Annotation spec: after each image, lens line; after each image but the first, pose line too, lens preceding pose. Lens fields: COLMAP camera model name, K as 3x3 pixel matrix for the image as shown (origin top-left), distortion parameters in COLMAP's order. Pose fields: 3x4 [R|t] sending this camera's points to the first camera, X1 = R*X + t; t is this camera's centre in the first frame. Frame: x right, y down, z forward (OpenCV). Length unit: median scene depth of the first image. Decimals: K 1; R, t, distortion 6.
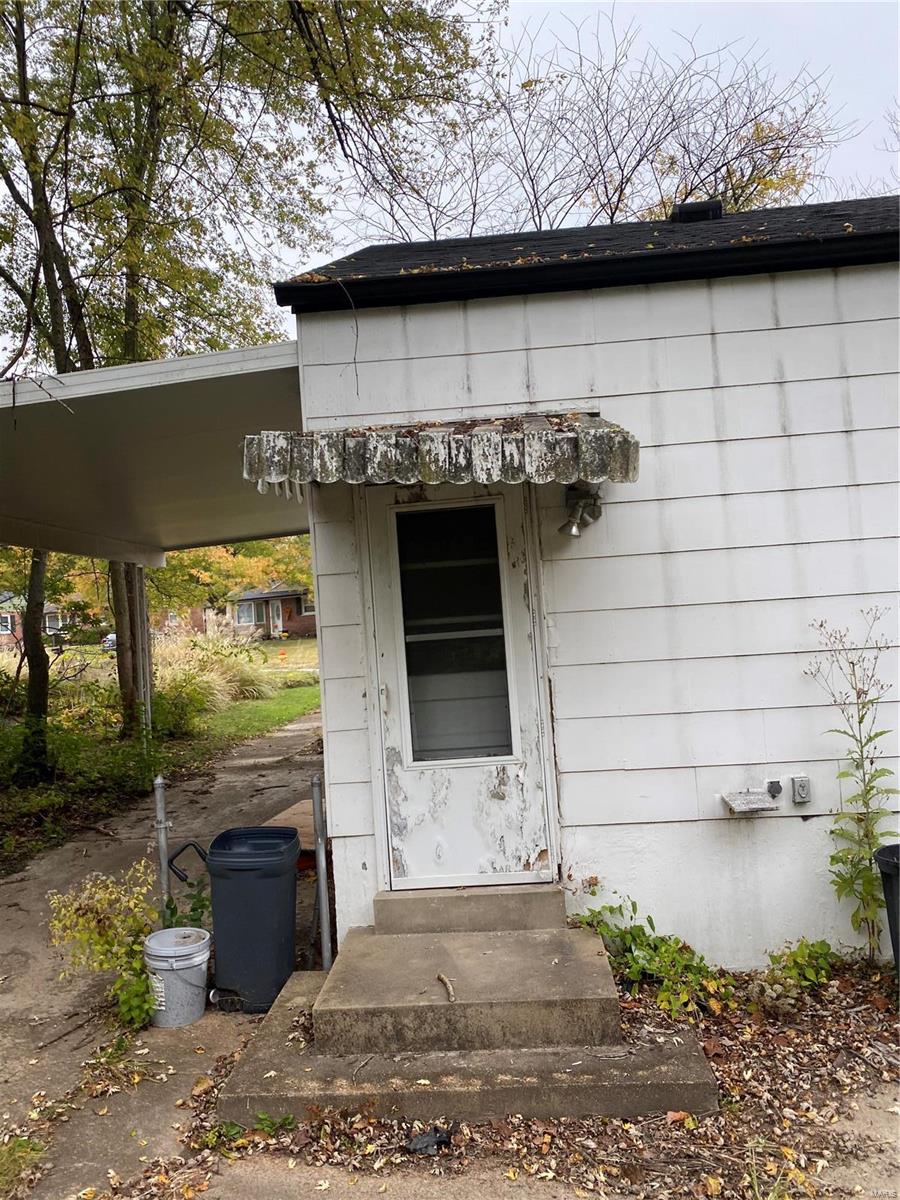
lens RADIAL K [[922.2, 0, 449.7], [0, 922.2, 596.7], [0, 0, 1]] dist [0.037386, -0.048713]
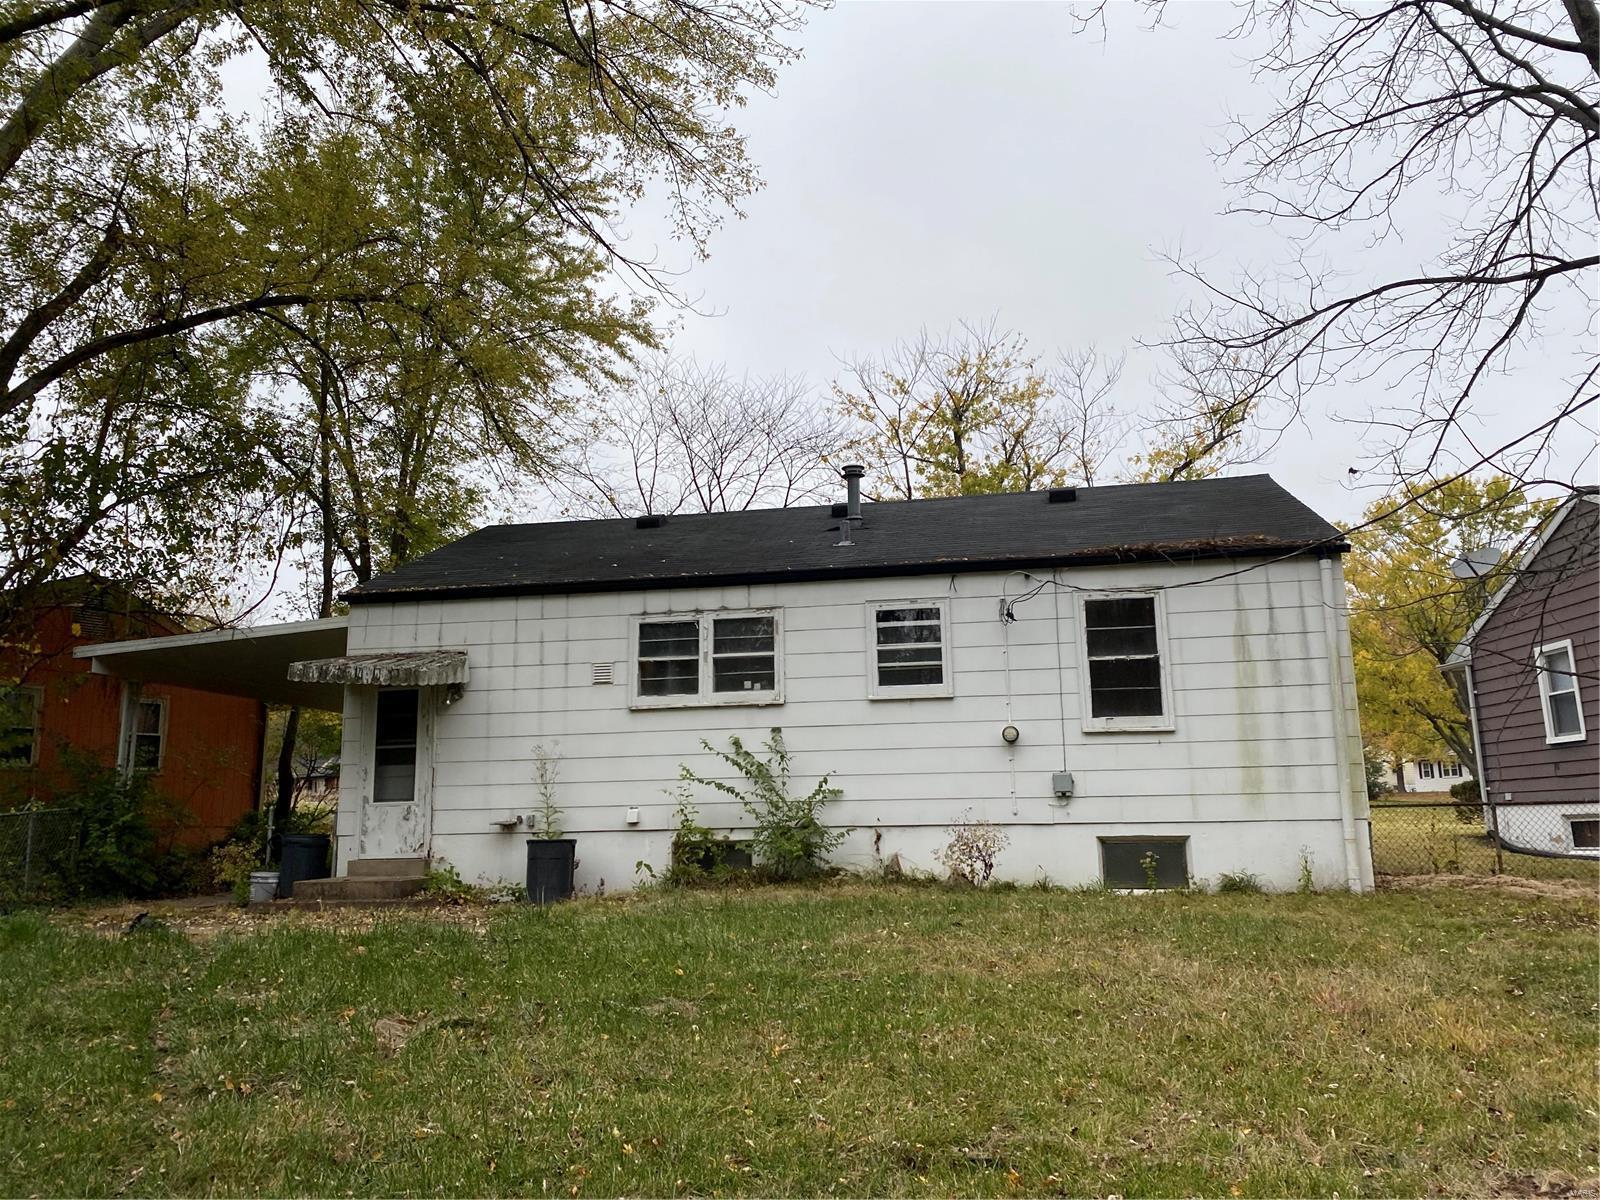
lens RADIAL K [[1229.6, 0, 799.8], [0, 1229.6, 600.5], [0, 0, 1]] dist [0.037386, -0.048713]
pose [[0.990921, 0.022918, -0.132474, 1.390603], [-0.043061, 0.987557, -0.151251, 0.102557], [0.127359, 0.155582, 0.979578, -1.917385]]
